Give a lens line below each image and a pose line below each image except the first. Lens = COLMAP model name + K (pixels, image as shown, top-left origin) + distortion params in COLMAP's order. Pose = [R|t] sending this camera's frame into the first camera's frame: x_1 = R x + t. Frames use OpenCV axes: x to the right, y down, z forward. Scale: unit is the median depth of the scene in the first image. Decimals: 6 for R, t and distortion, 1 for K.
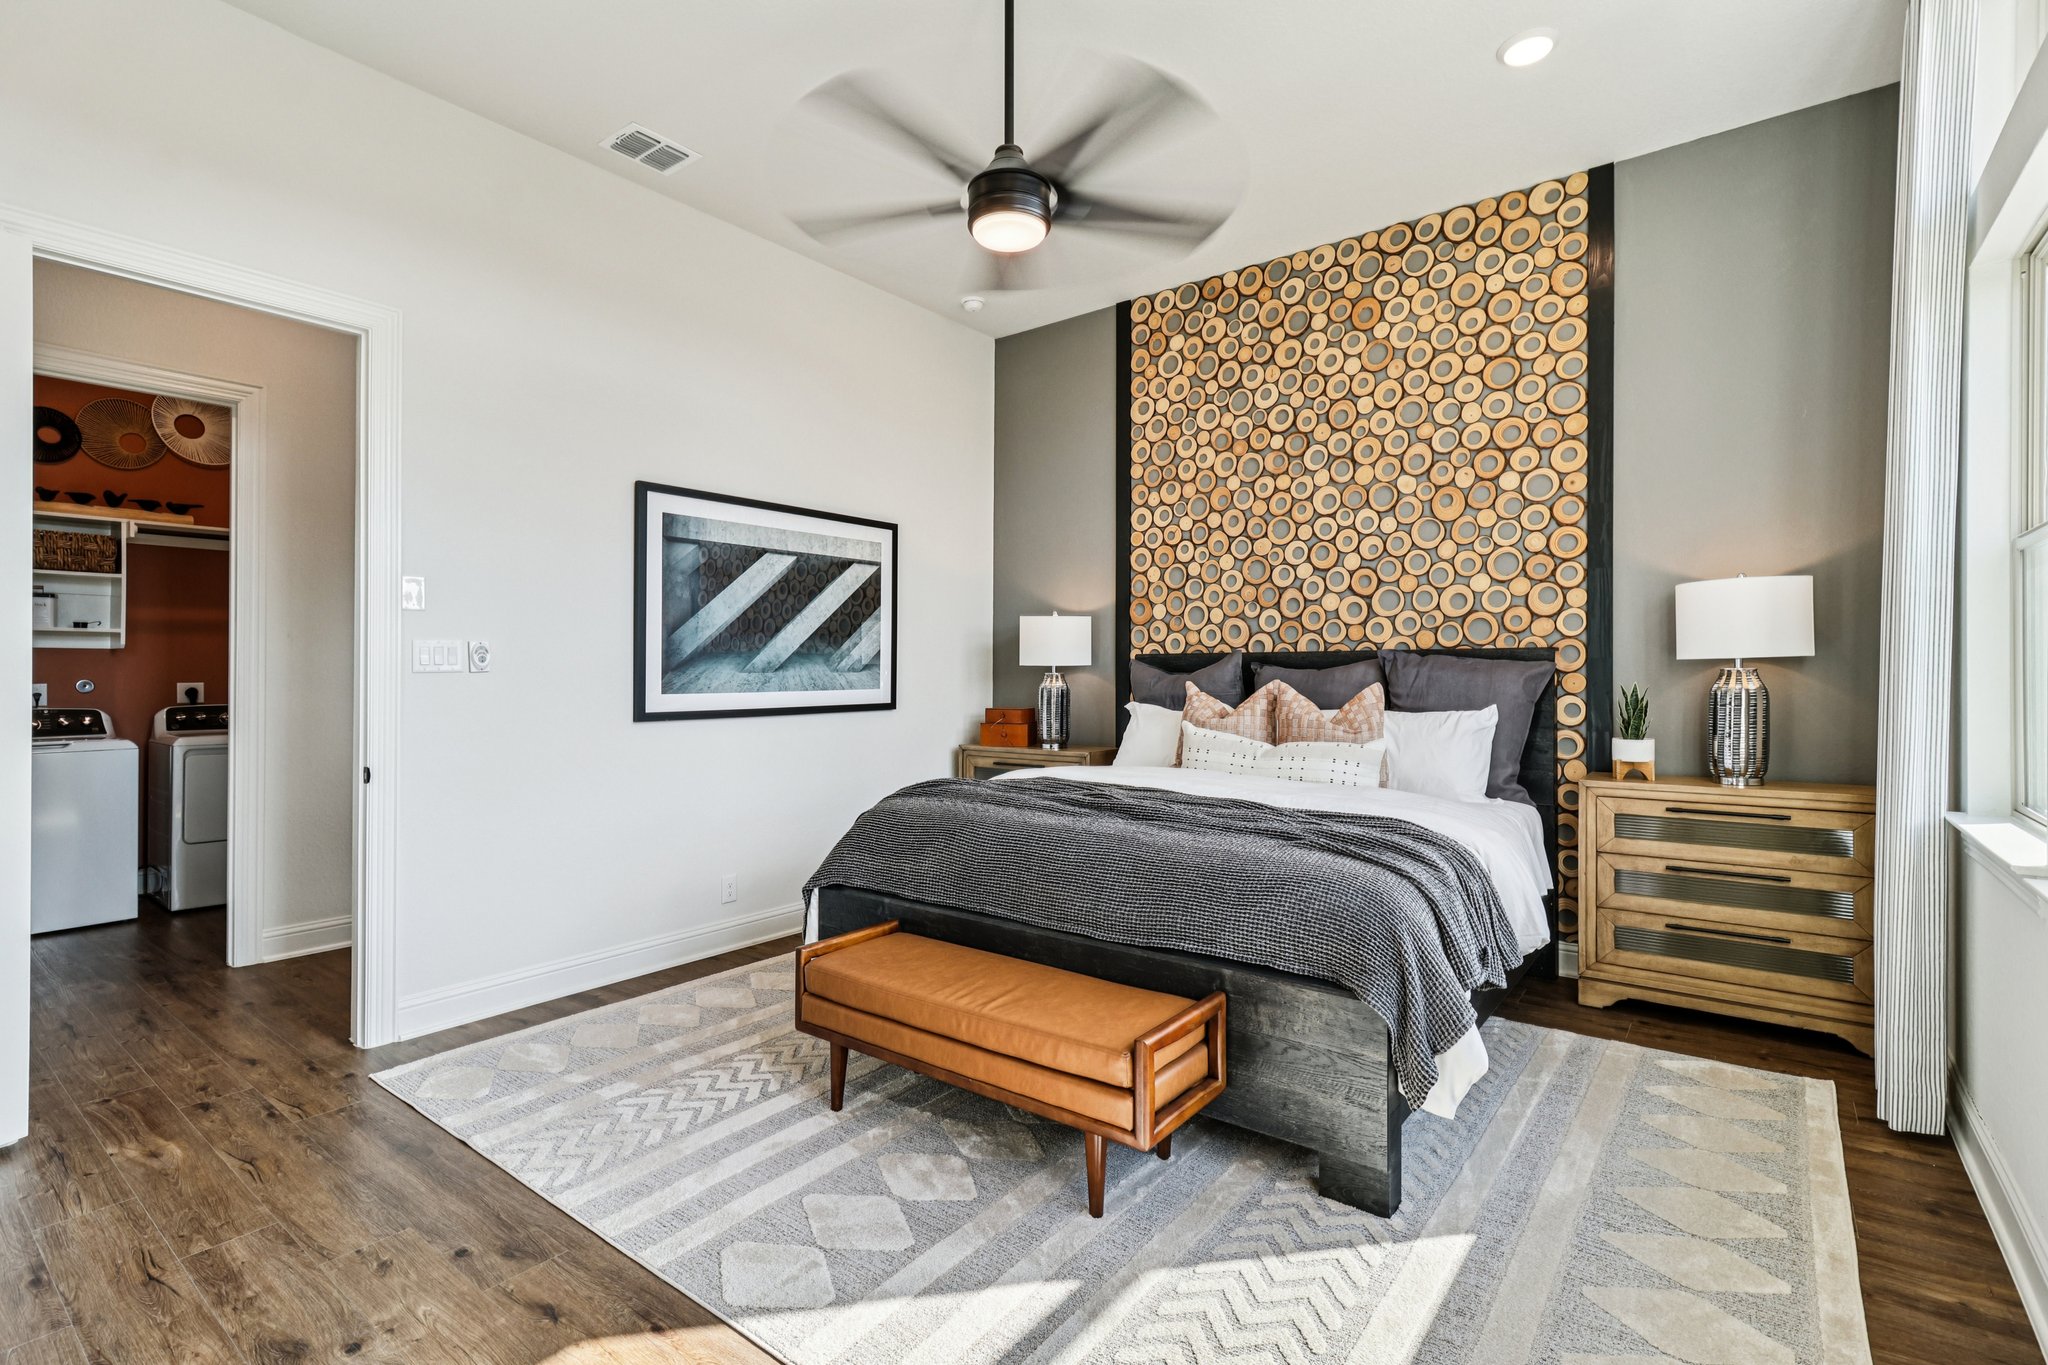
lens RADIAL K [[928.7, 0, 1024.0], [0, 928.7, 682.5], [0, 0, 1]] dist [0.004166, 0.000313]
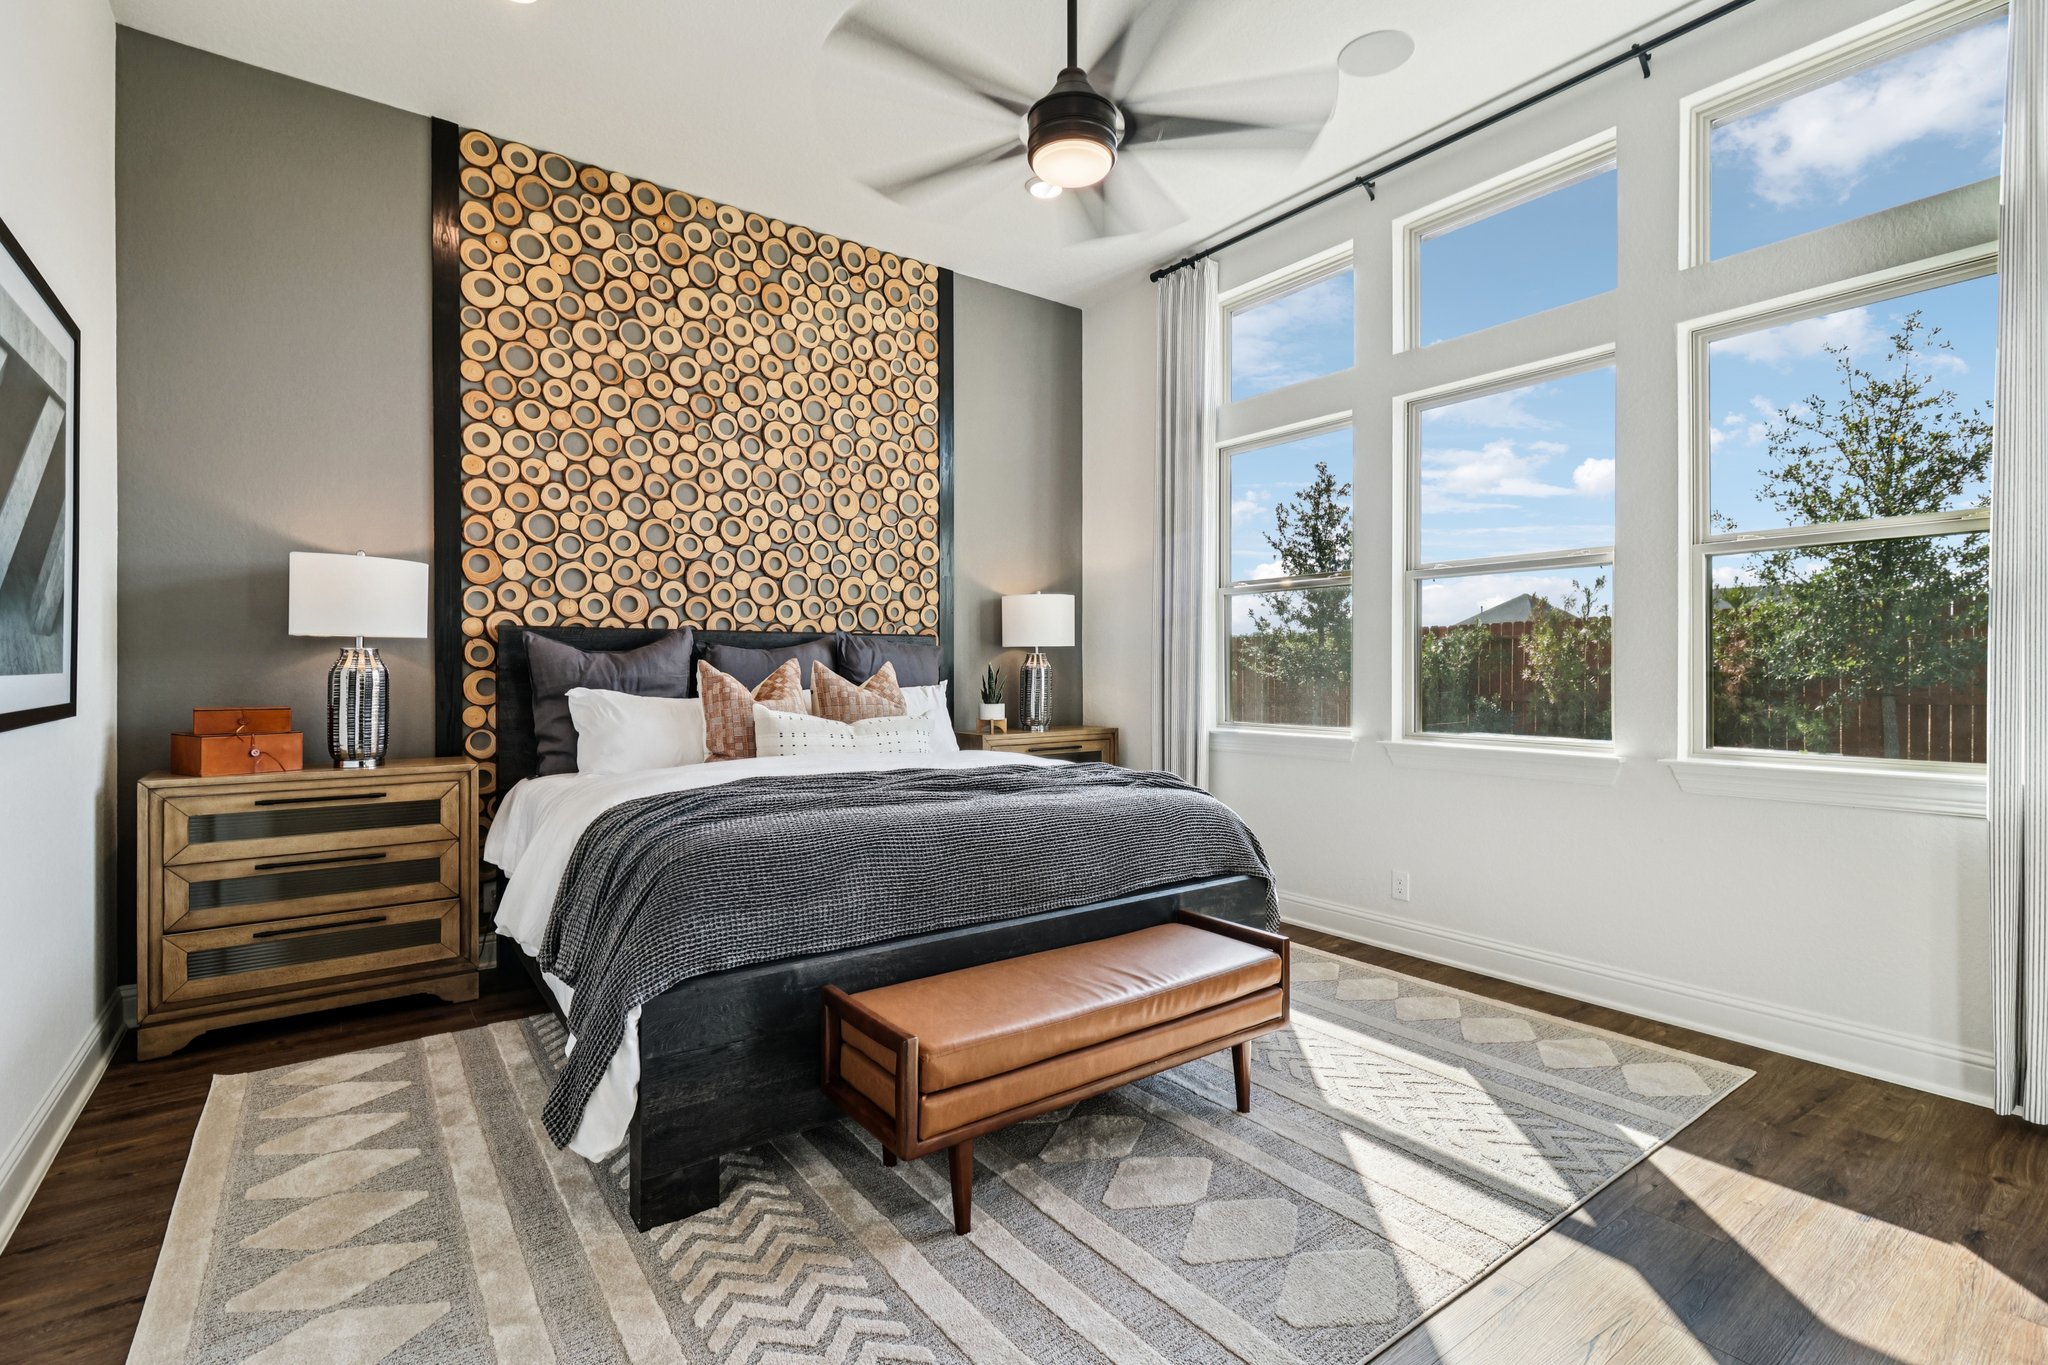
lens RADIAL K [[965.1, 0, 1021.1], [0, 965.1, 673.1], [0, 0, 1]] dist [0.004972, -0.000005]
pose [[0.273598, -0.009790, 0.961794, -0.546481], [0.001533, 0.999951, 0.009742, 0.000426], [-0.961843, -0.001191, 0.273600, 0.433110]]
